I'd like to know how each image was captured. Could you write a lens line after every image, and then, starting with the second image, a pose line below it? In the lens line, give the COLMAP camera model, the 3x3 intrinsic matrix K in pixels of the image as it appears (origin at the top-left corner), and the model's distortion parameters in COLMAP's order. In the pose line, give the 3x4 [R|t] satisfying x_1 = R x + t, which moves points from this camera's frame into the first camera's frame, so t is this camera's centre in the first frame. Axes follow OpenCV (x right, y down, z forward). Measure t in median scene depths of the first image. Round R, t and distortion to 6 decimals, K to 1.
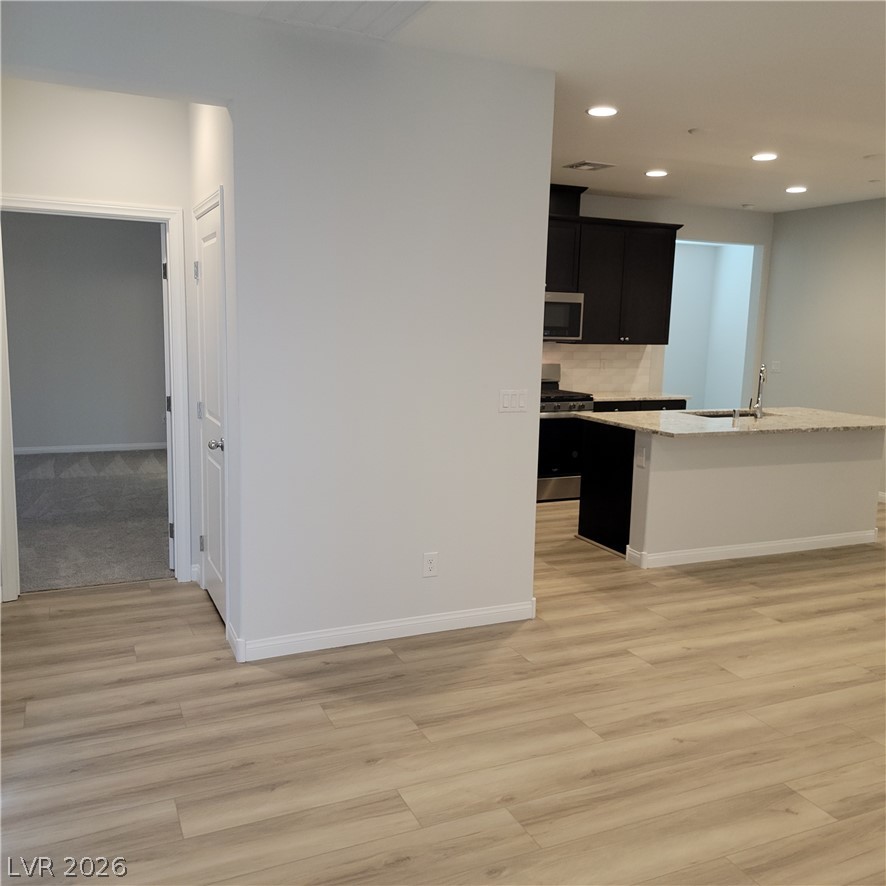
lens RADIAL K [[821.1, 0, 445.8], [0, 821.1, 443.1], [0, 0, 1]] dist [0.086440, -0.079104]
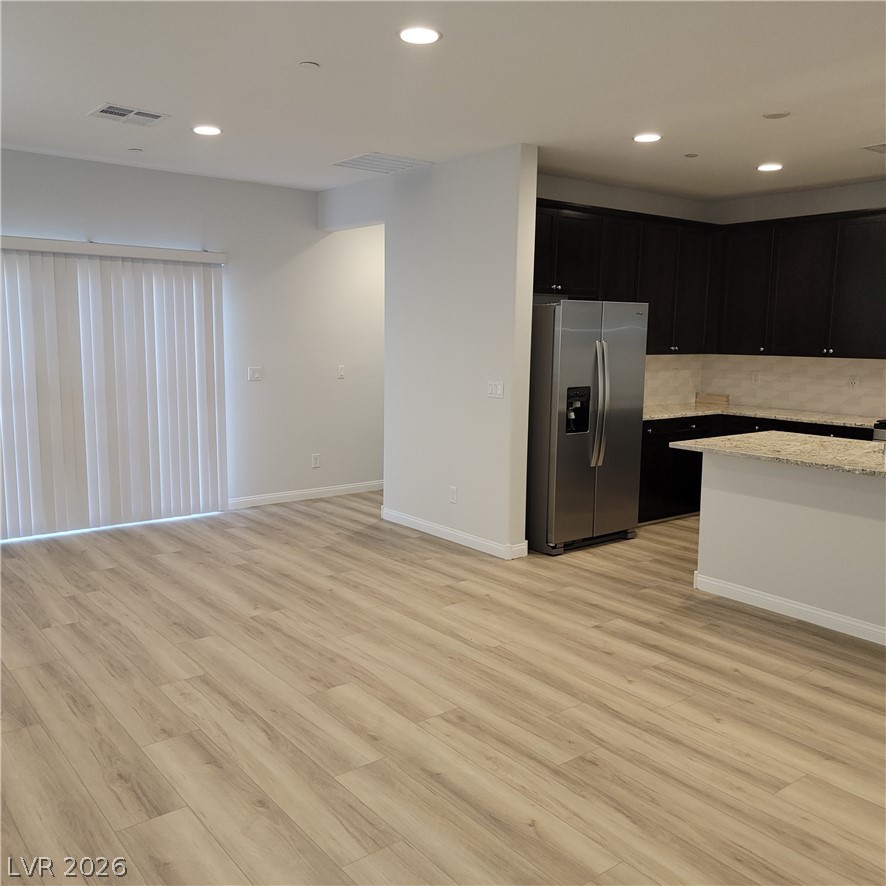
lens RADIAL K [[821.1, 0, 445.8], [0, 821.1, 443.1], [0, 0, 1]] dist [0.086440, -0.079104]
pose [[0.233496, 0.109025, -0.966226, 1.125448], [-0.150372, 0.985789, 0.074894, -0.043094], [0.960660, 0.127806, 0.246572, 0.487037]]
